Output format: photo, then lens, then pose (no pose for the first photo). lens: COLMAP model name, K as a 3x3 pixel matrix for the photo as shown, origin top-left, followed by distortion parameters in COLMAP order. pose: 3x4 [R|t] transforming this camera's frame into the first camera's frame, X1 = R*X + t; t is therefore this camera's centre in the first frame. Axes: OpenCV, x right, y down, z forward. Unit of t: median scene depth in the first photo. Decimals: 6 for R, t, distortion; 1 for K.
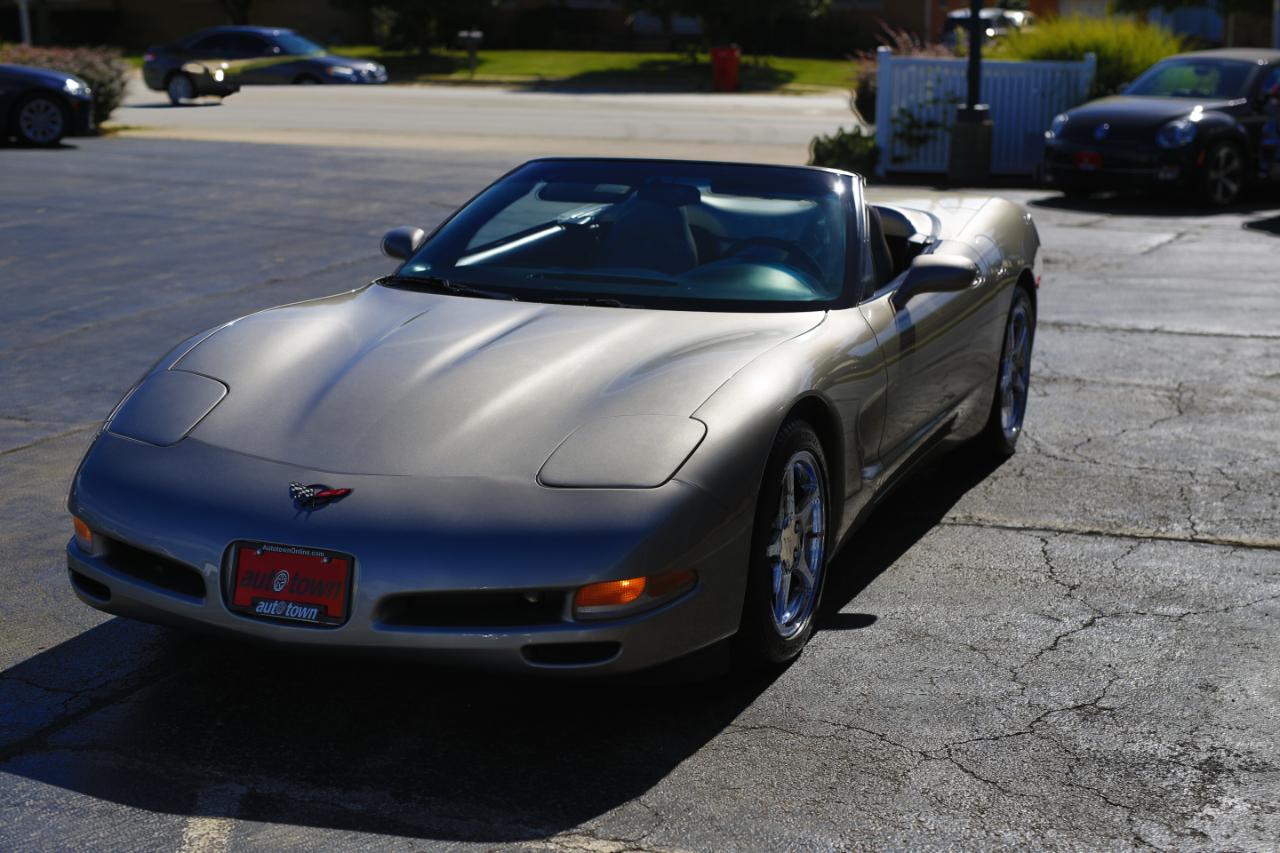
lens RADIAL K [[1873.4, 0, 640.4], [0, 1873.4, 504.6], [0, 0, 1]] dist [-0.006596, 0.020662]
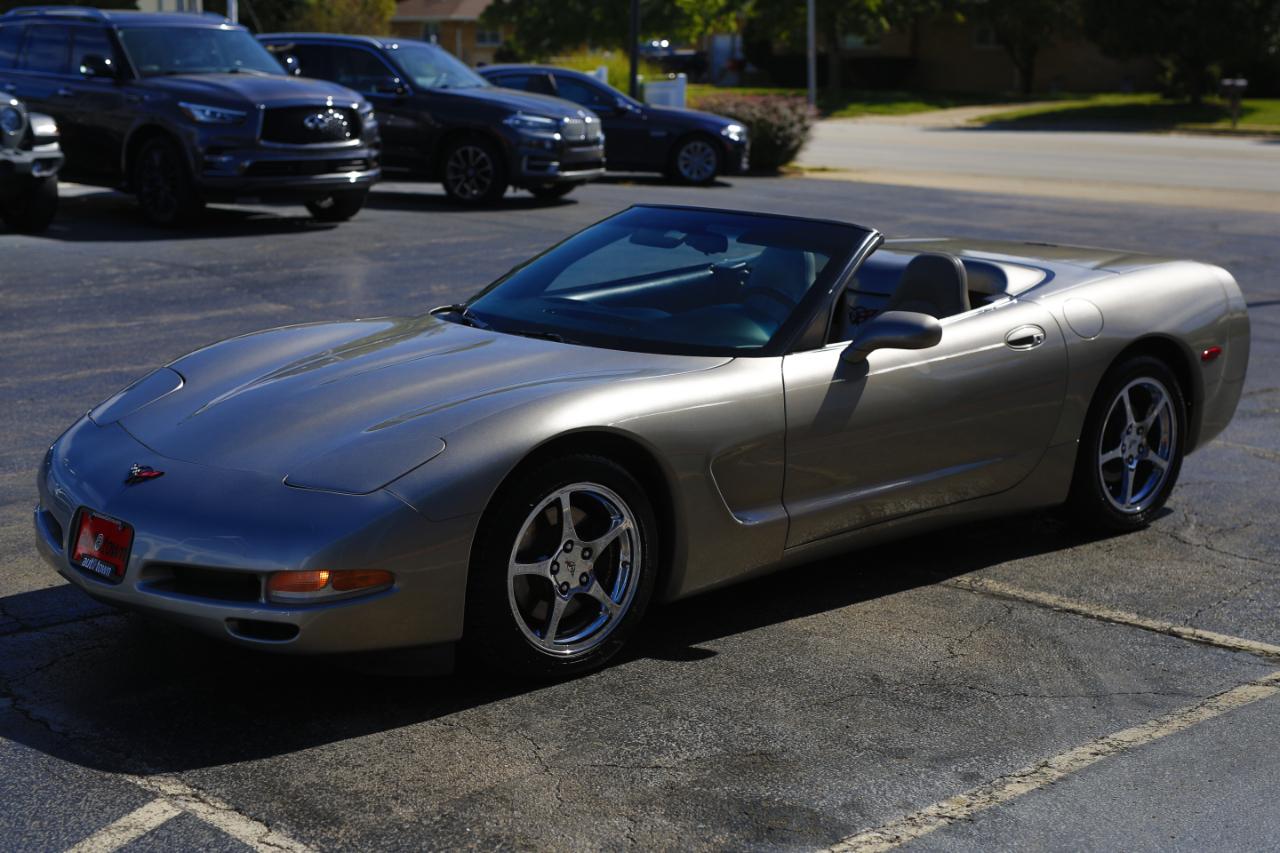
lens RADIAL K [[1888.2, 0, 640.0], [0, 1888.2, 426.5], [0, 0, 1]] dist [-0.003408, 0.053993]
pose [[0.899079, 0.082455, -0.429951, 0.134364], [-0.110027, 0.993139, -0.039617, -0.004803], [0.423735, 0.082925, 0.901982, 0.010733]]
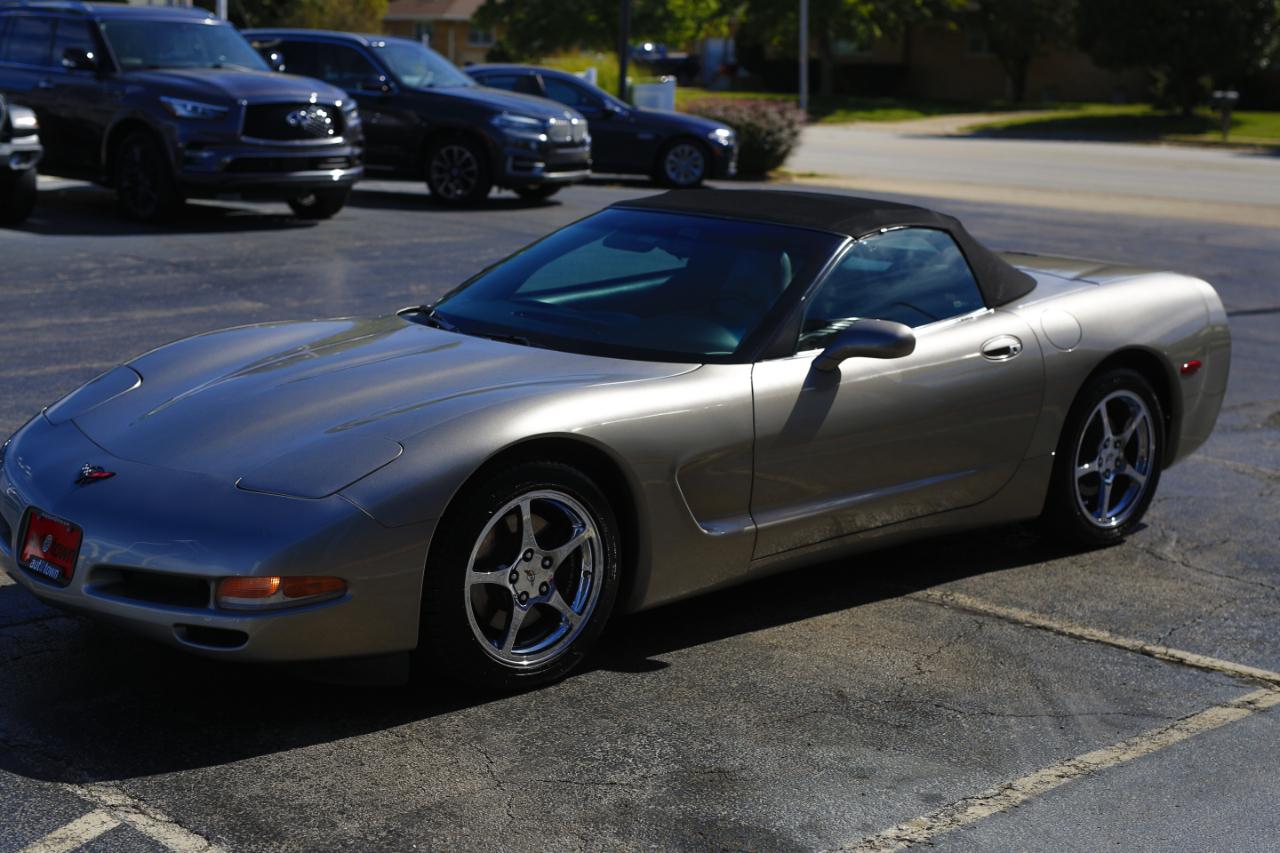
lens RADIAL K [[1888.2, 0, 640.0], [0, 1888.2, 426.5], [0, 0, 1]] dist [-0.003408, 0.053993]
pose [[0.900264, 0.095521, -0.424737, 0.134953], [-0.124920, 0.991284, -0.041845, -0.005989], [0.417038, 0.090729, 0.904349, 0.017055]]
